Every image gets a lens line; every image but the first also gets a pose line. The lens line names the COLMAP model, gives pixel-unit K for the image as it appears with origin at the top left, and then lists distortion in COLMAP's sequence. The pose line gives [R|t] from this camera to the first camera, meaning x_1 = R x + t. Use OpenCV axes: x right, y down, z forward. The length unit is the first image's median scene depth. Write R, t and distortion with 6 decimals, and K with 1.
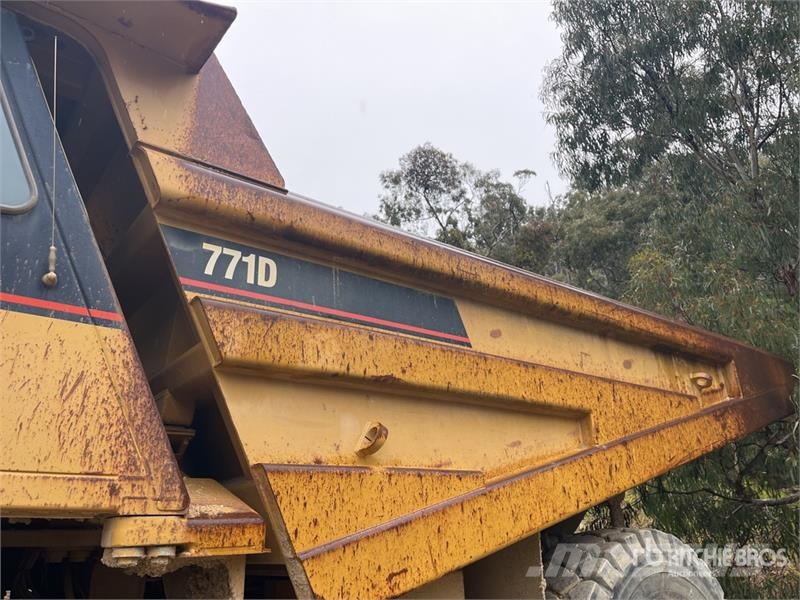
lens RADIAL K [[599.2, 0, 404.5], [0, 599.2, 296.1], [0, 0, 1]] dist [0.077893, -0.110520]
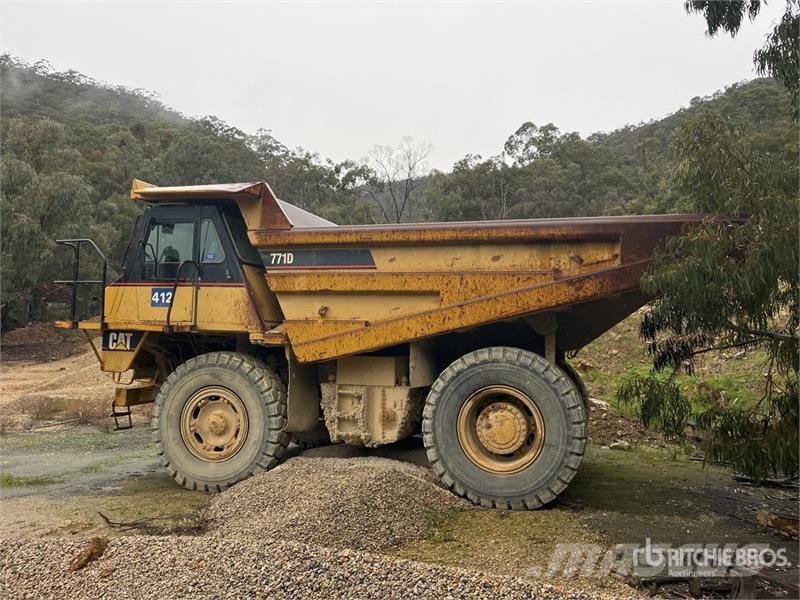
lens RADIAL K [[599.2, 0, 404.5], [0, 599.2, 296.1], [0, 0, 1]] dist [0.077893, -0.110520]
pose [[0.575509, -0.006916, -0.817766, 2.050729], [0.256231, 0.951139, 0.172281, -0.184610], [0.776618, -0.308686, 0.549161, -0.213687]]
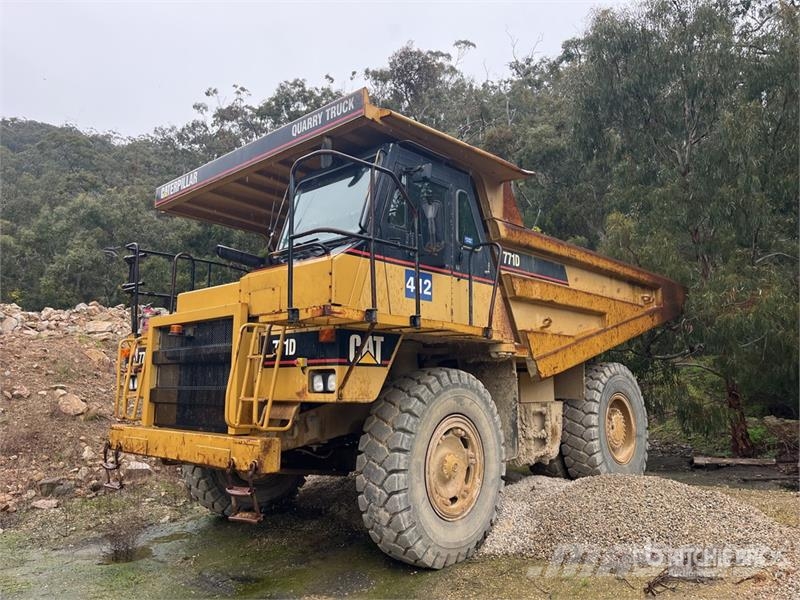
lens RADIAL K [[599.2, 0, 404.5], [0, 599.2, 296.1], [0, 0, 1]] dist [0.077893, -0.110520]
pose [[0.986968, 0.057852, 0.150160, -0.890048], [-0.089639, 0.972610, 0.214464, -0.330082], [-0.133640, -0.225129, 0.965120, -1.231914]]
